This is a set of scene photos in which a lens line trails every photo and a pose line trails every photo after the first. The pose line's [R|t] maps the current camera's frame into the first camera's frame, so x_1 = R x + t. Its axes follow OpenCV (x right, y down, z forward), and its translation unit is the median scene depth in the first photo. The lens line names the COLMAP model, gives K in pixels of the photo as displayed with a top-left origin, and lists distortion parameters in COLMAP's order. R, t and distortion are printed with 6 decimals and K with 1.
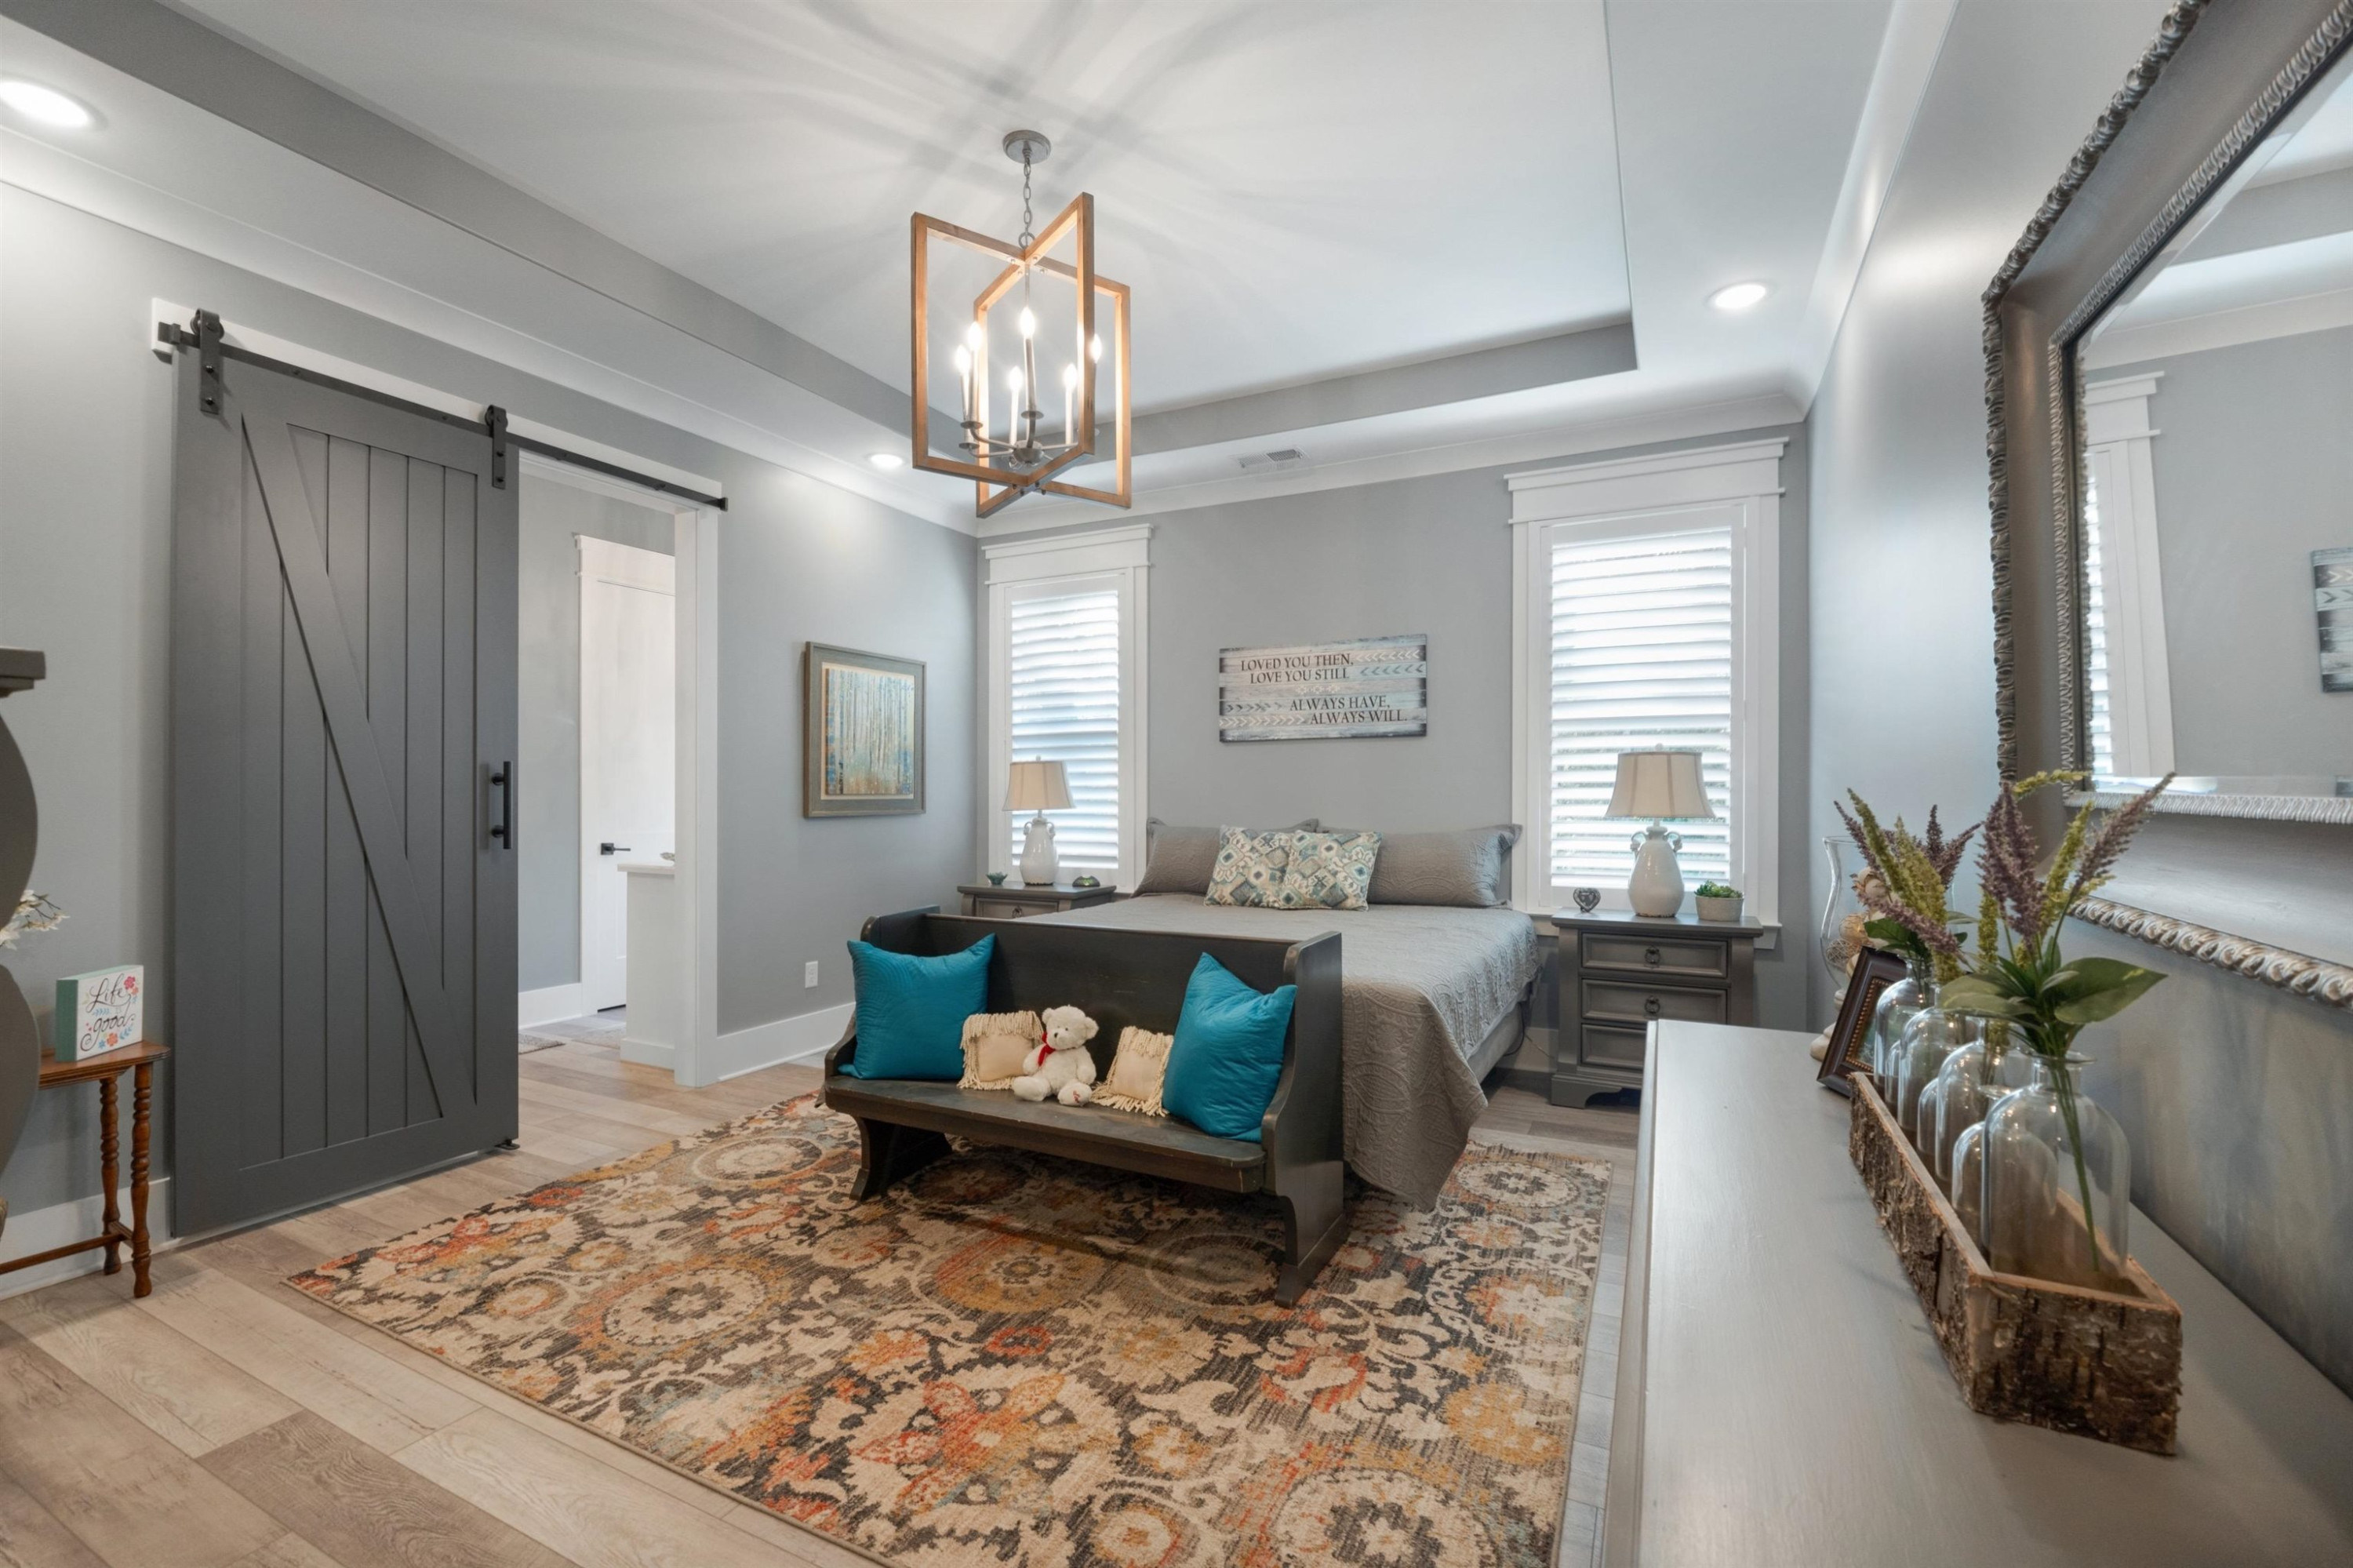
lens RADIAL K [[974.7, 0, 1171.1], [0, 974.7, 789.9], [0, 0, 1]] dist [-0.009710, -0.000925]
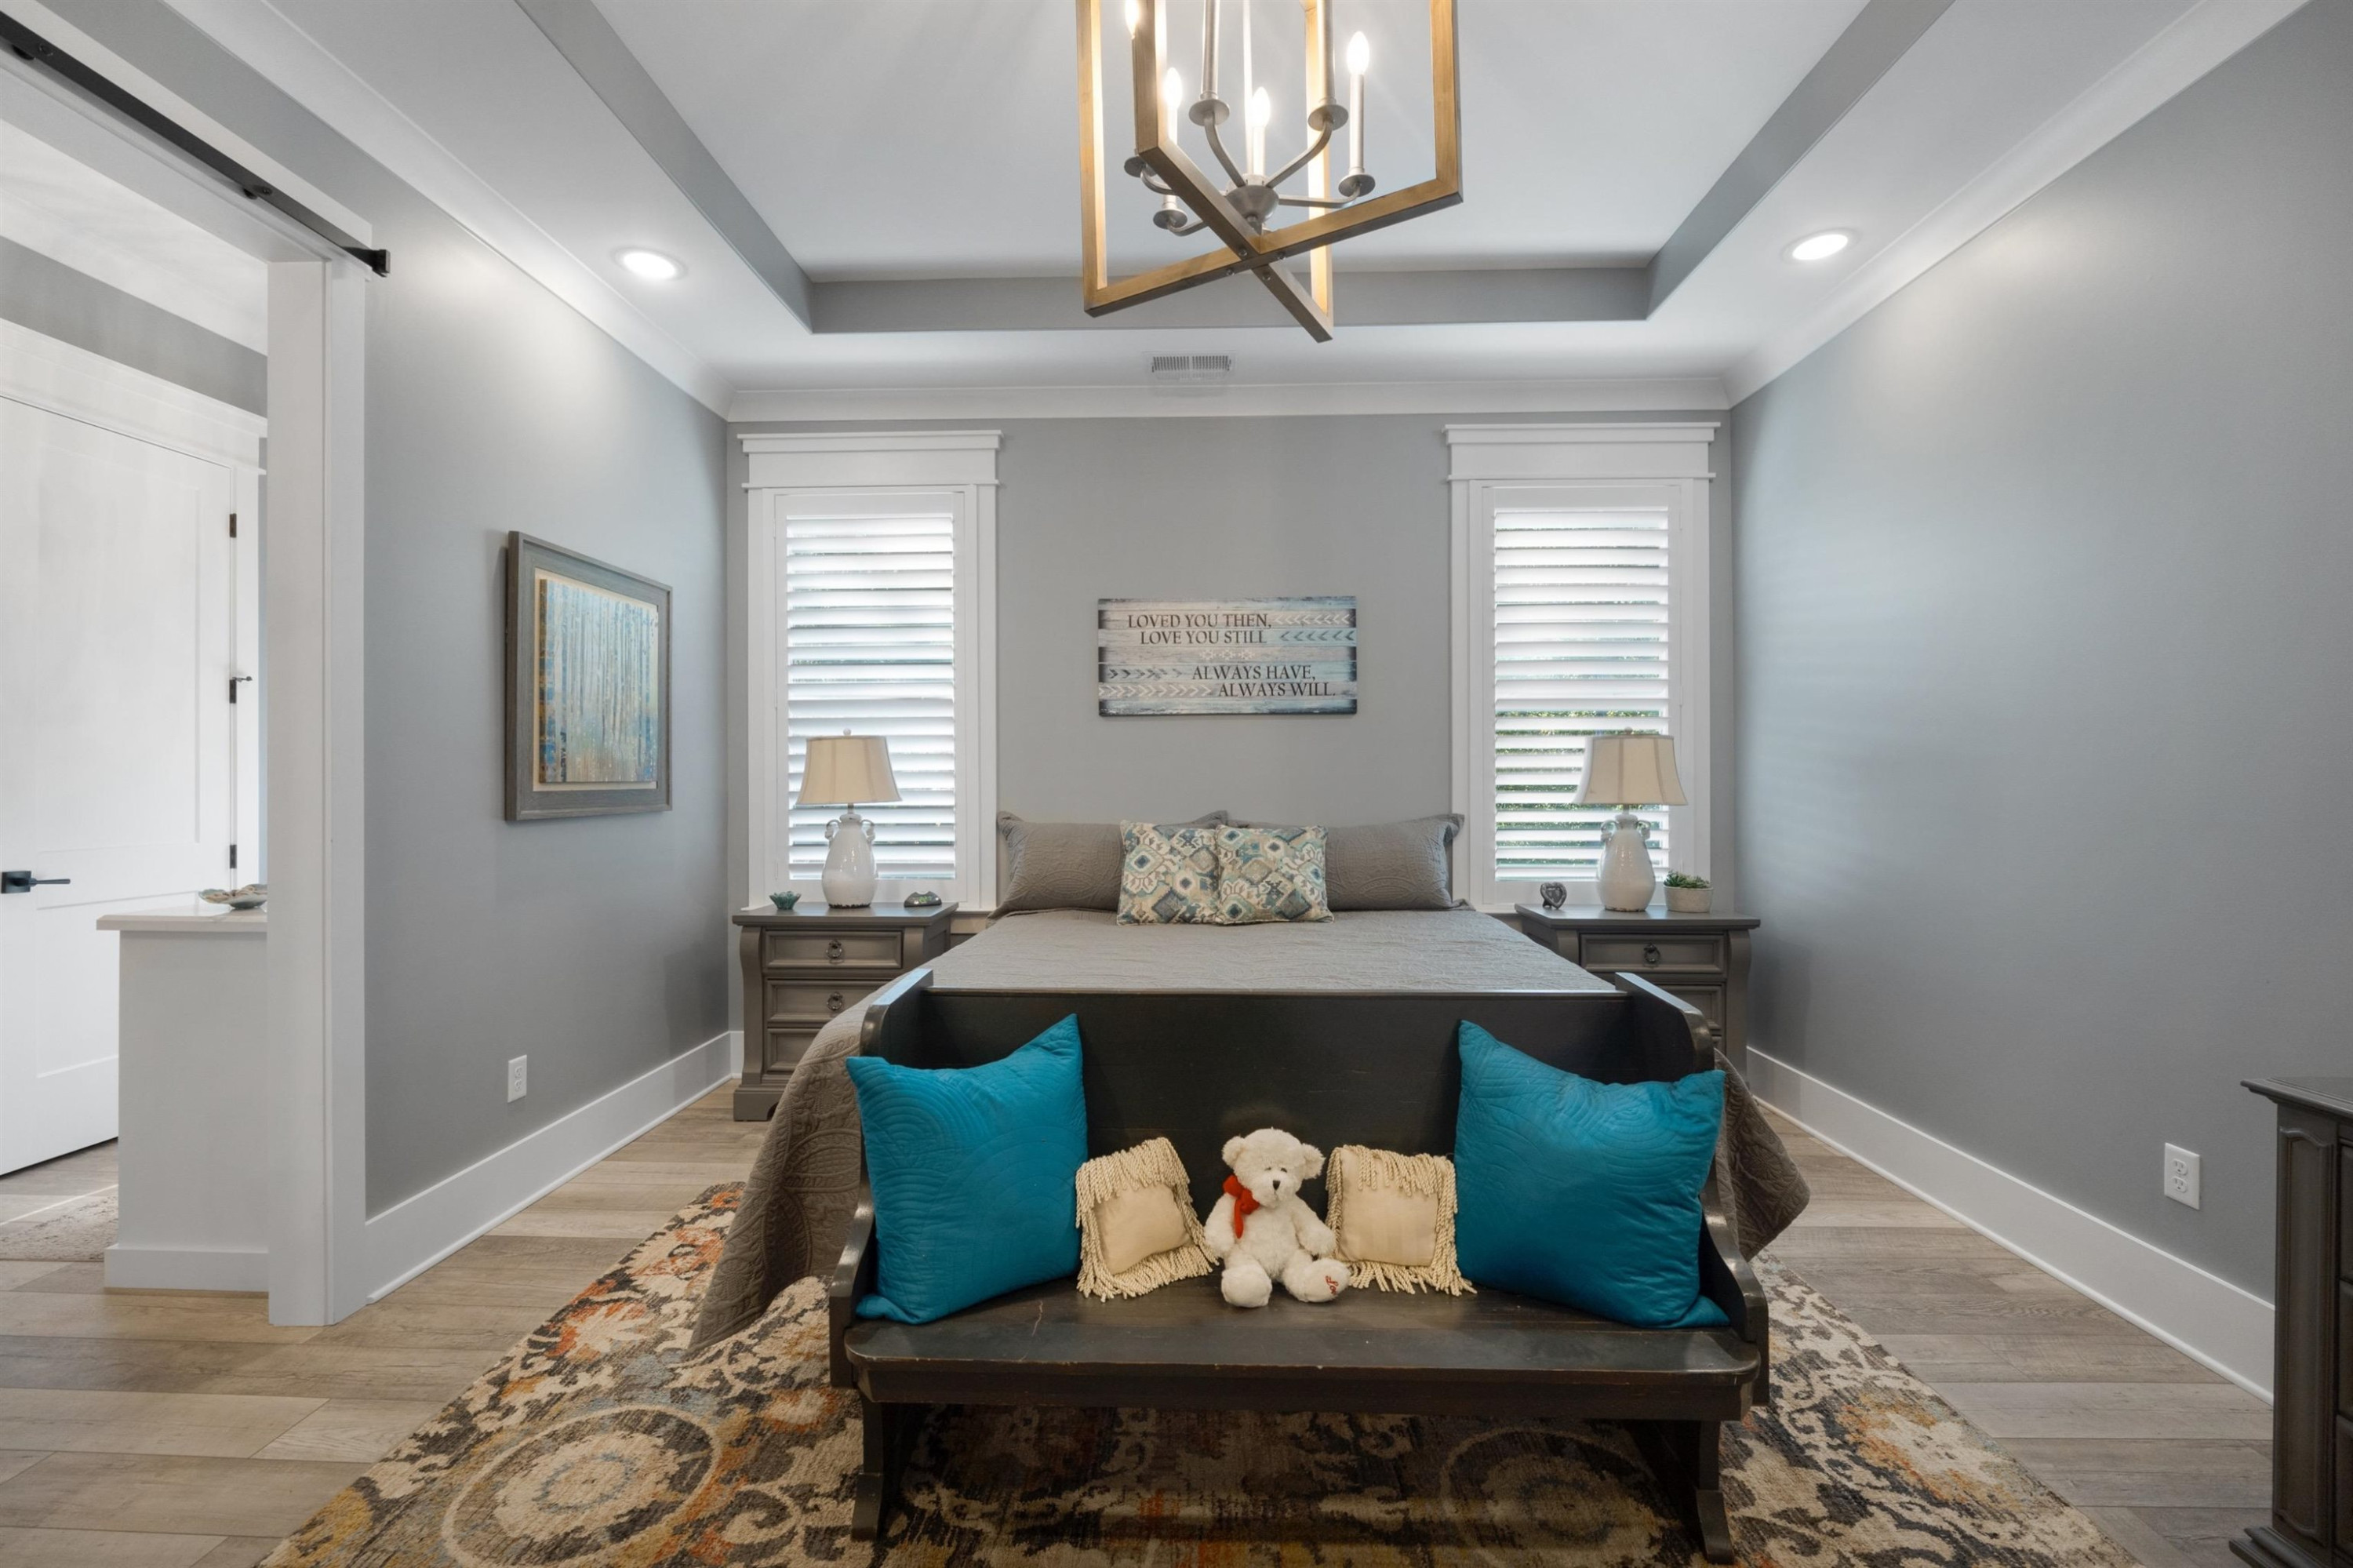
lens RADIAL K [[974.7, 0, 1178.8], [0, 974.7, 773.4], [0, 0, 1]] dist [-0.009710, -0.000925]
pose [[0.911005, 0.001239, 0.412393, -0.254802], [-0.000344, 0.999997, -0.002244, -0.000310], [-0.412394, 0.001902, 0.911003, 0.289365]]
